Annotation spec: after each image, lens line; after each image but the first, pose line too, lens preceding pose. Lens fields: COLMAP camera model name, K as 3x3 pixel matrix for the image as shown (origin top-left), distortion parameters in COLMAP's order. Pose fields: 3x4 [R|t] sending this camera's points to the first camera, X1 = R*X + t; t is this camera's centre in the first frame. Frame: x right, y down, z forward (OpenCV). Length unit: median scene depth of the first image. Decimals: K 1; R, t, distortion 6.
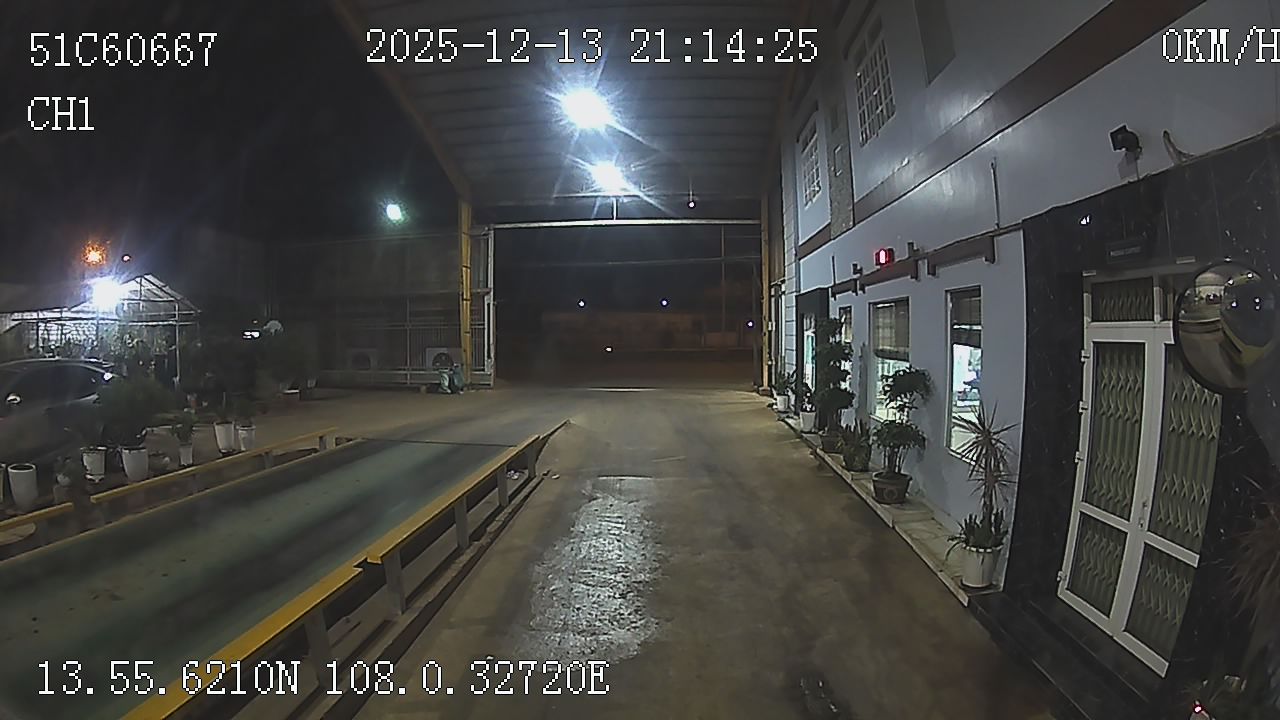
lens RADIAL K [[893.0, 0, 633.0], [0, 893.0, 377.8], [0, 0, 1]] dist [-0.422919, 0.166668]
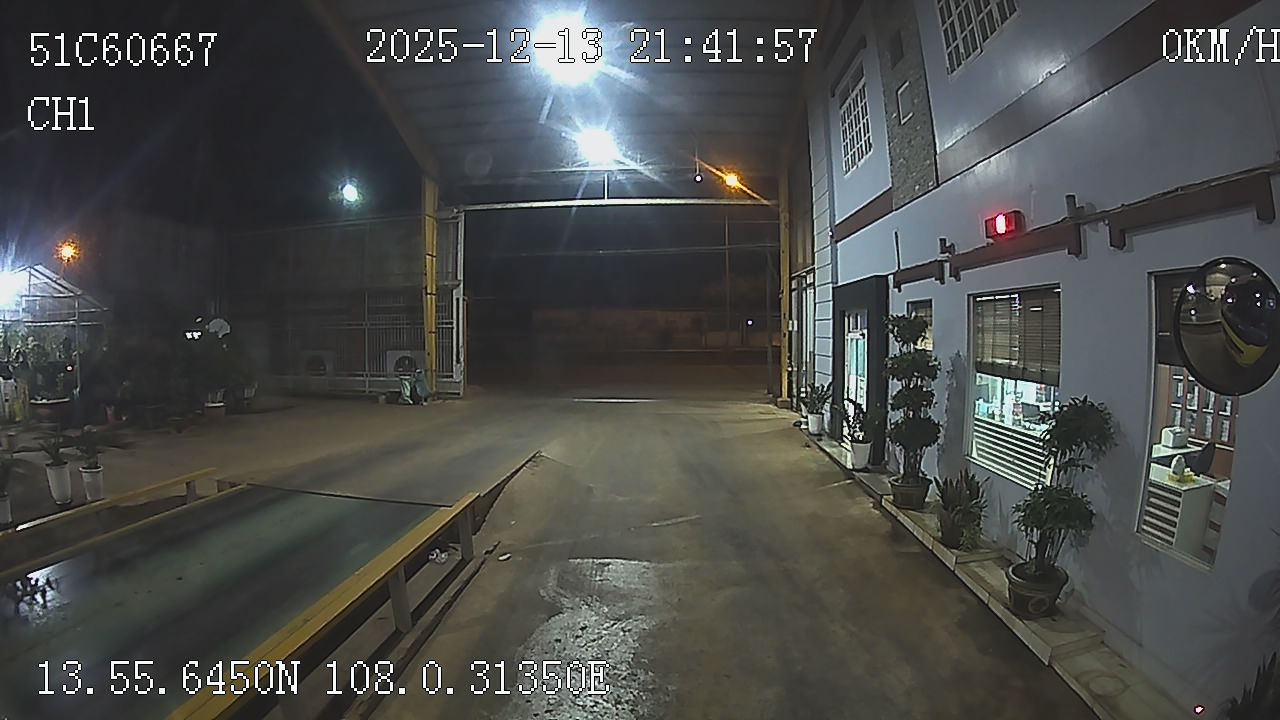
lens RADIAL K [[893.0, 0, 633.0], [0, 893.0, 377.8], [0, 0, 1]] dist [-0.422919, 0.166668]
pose [[0.999993, 0.001343, 0.003500, 0.003470], [-0.001351, 0.999997, 0.002144, -0.014623], [-0.003497, -0.002149, 0.999992, 0.229999]]
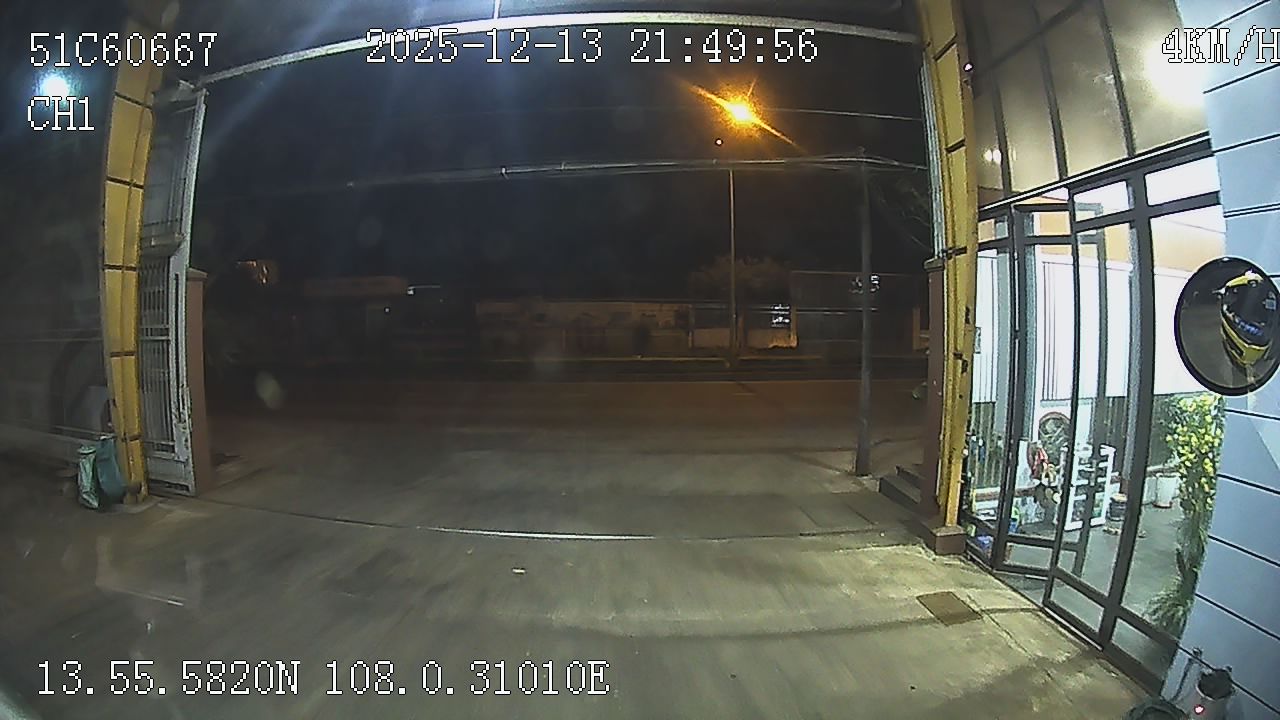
lens RADIAL K [[893.0, 0, 633.0], [0, 893.0, 377.8], [0, 0, 1]] dist [-0.422919, 0.166668]
pose [[0.999501, 0.003603, 0.031374, 0.030858], [-0.003936, 0.999937, 0.010537, -0.066369], [-0.031334, -0.010655, 0.999452, 0.980866]]
